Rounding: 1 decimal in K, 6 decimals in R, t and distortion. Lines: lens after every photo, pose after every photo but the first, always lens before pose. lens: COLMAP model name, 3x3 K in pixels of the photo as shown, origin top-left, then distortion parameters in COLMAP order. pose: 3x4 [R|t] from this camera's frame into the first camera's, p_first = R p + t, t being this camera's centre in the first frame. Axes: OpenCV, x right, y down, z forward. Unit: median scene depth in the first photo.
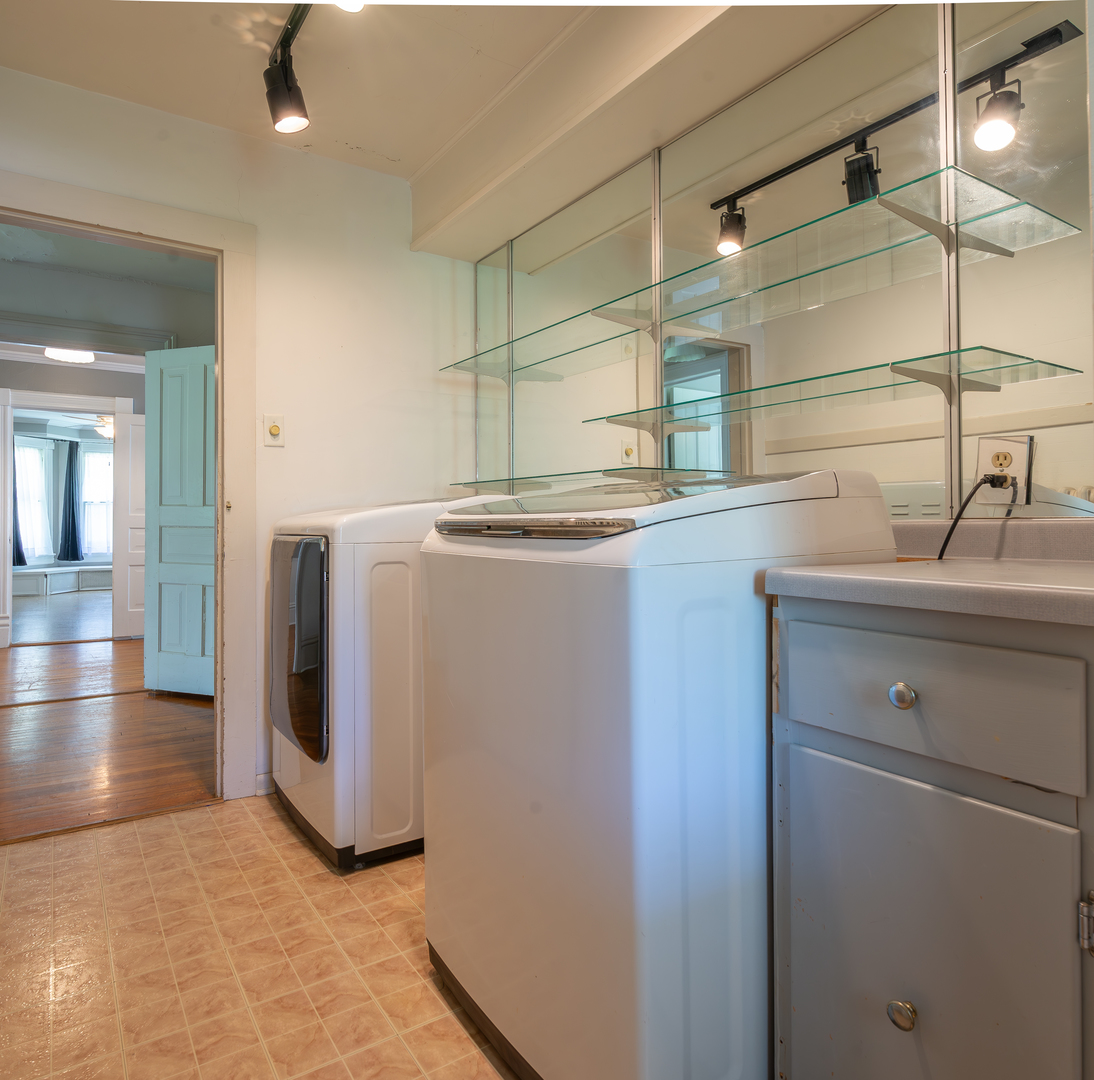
lens RADIAL K [[739.1, 0, 546.8], [0, 739.1, 531.6], [0, 0, 1]] dist [-0.001750, 0.001759]
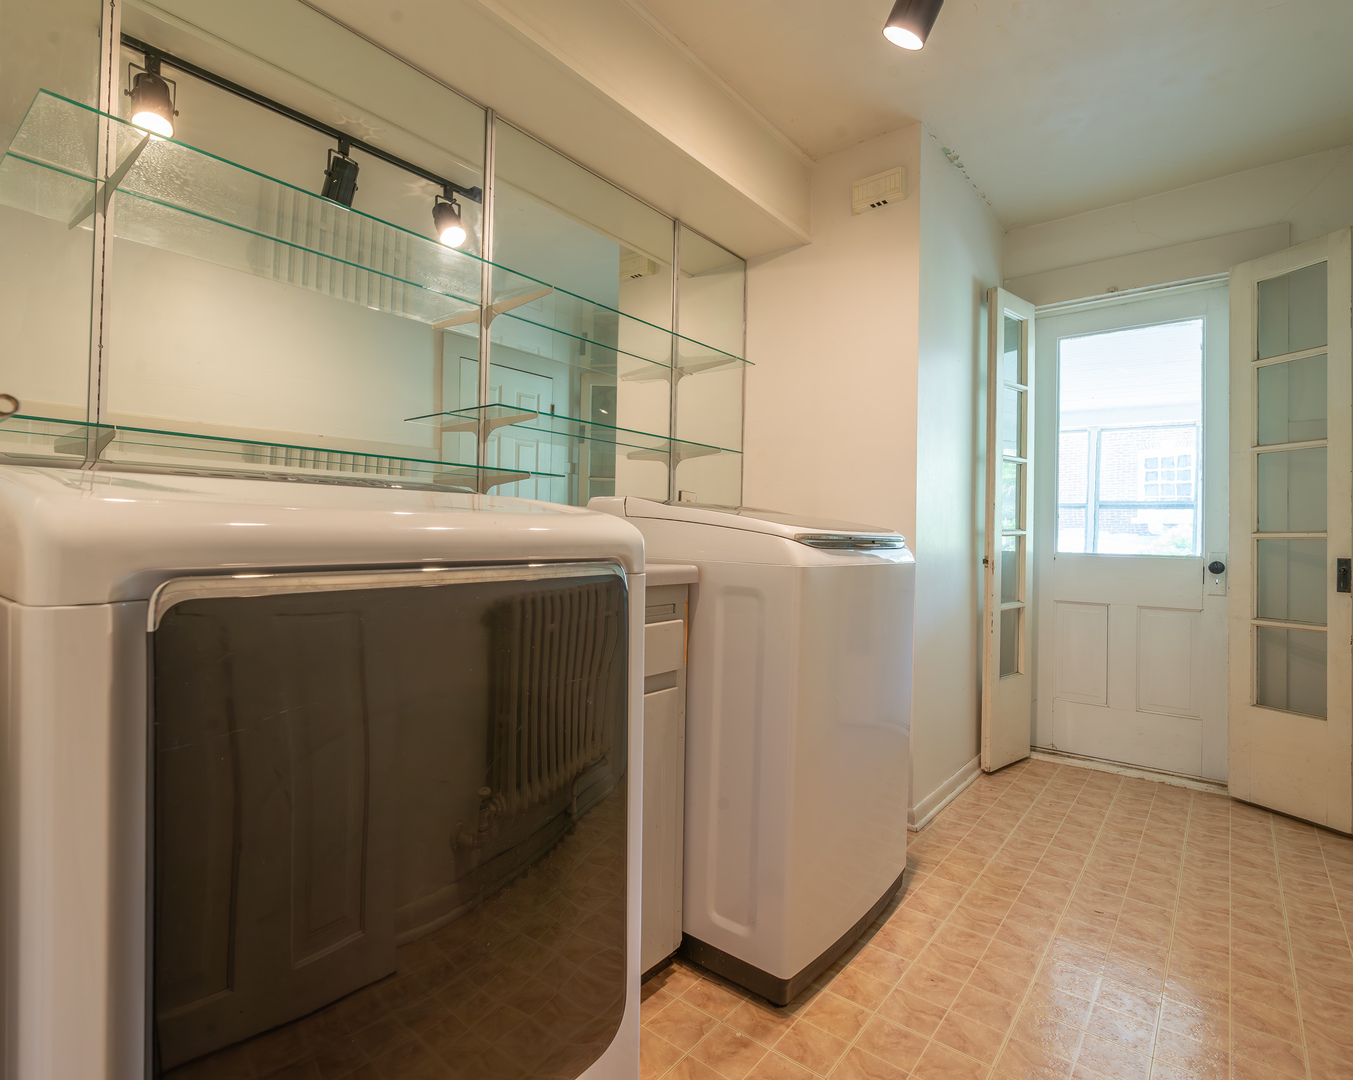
lens RADIAL K [[643.6, 0, 676.1], [0, 643.6, 535.3], [0, 0, 1]] dist [0.001664, -0.000198]
pose [[-0.267712, -0.007278, 0.963471, -0.973293], [-0.006341, 0.999963, 0.005791, -0.019029], [-0.963478, -0.004559, -0.267748, 1.459009]]
